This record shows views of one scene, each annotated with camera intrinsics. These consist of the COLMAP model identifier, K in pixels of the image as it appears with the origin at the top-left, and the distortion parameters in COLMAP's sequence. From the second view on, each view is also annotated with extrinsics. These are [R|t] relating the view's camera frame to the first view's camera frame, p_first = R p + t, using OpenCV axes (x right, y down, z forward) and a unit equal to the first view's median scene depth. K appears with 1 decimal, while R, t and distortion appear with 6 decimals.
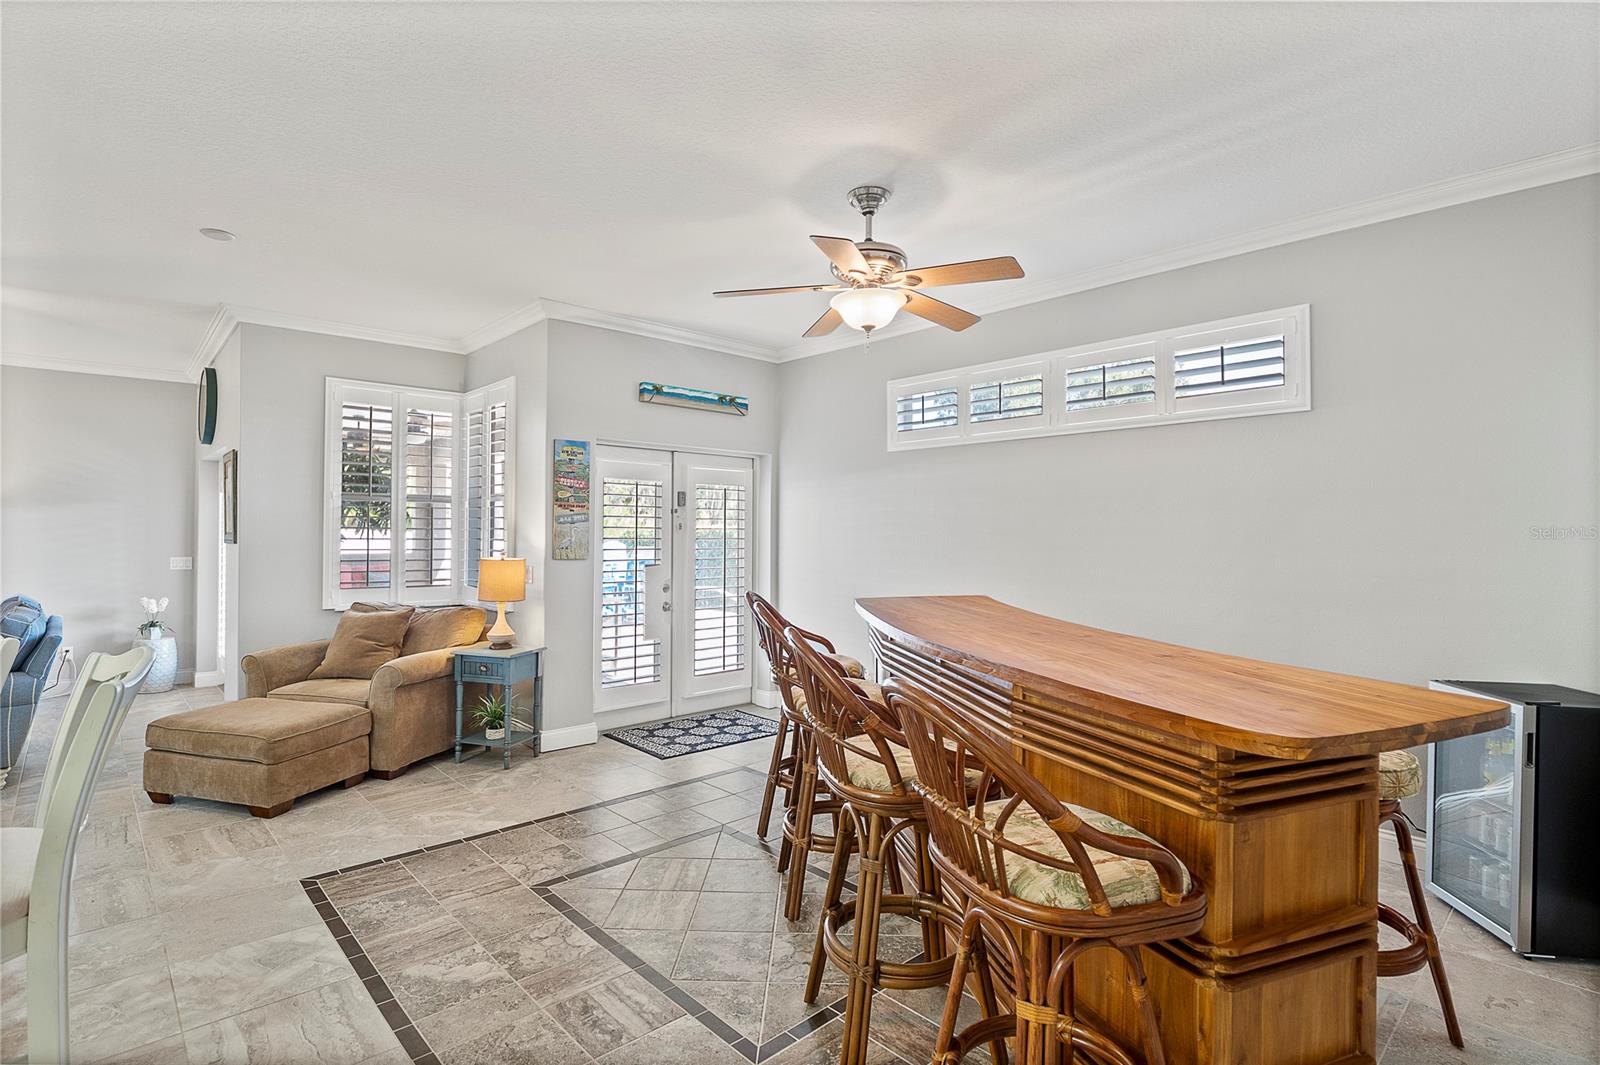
lens RADIAL K [[792.0, 0, 808.4], [0, 792.0, 537.7], [0, 0, 1]] dist [-0.002052, -0.001300]
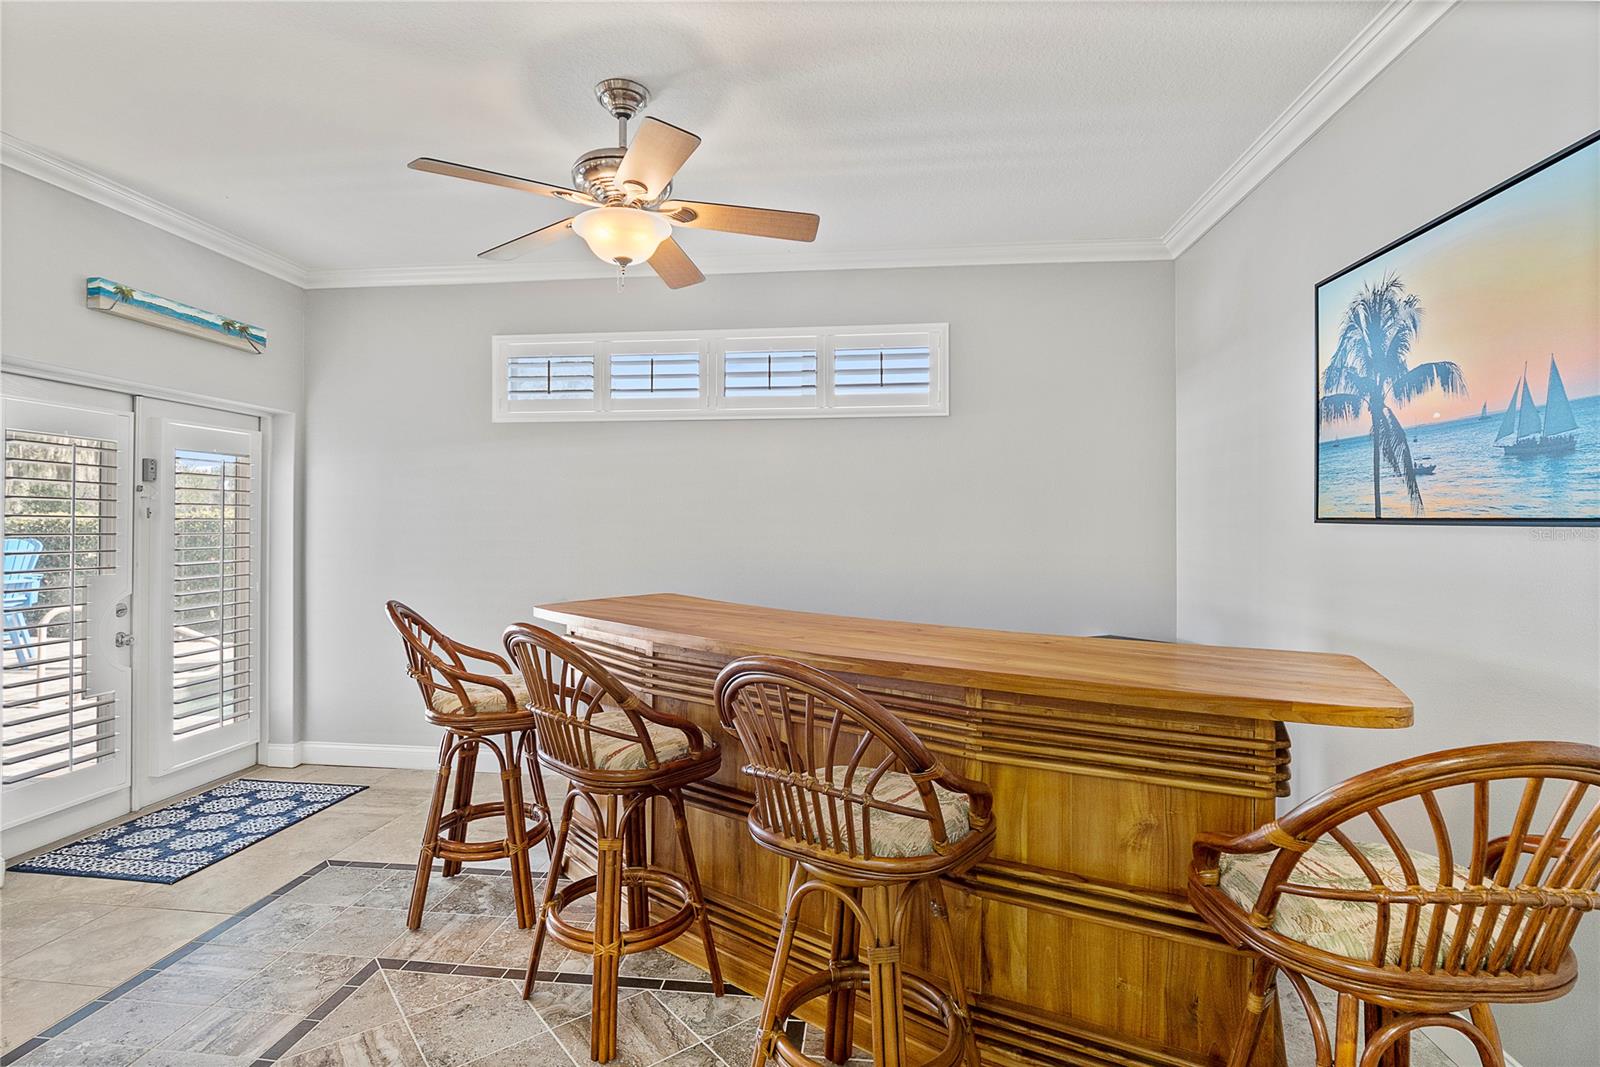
lens RADIAL K [[784.6, 0, 798.5], [0, 784.6, 524.8], [0, 0, 1]] dist [-0.018636, -0.000582]
pose [[0.752842, -0.003675, 0.658191, -0.195264], [0.005191, 0.999986, -0.000355, -0.001659], [-0.658181, 0.003684, 0.752851, 0.195147]]
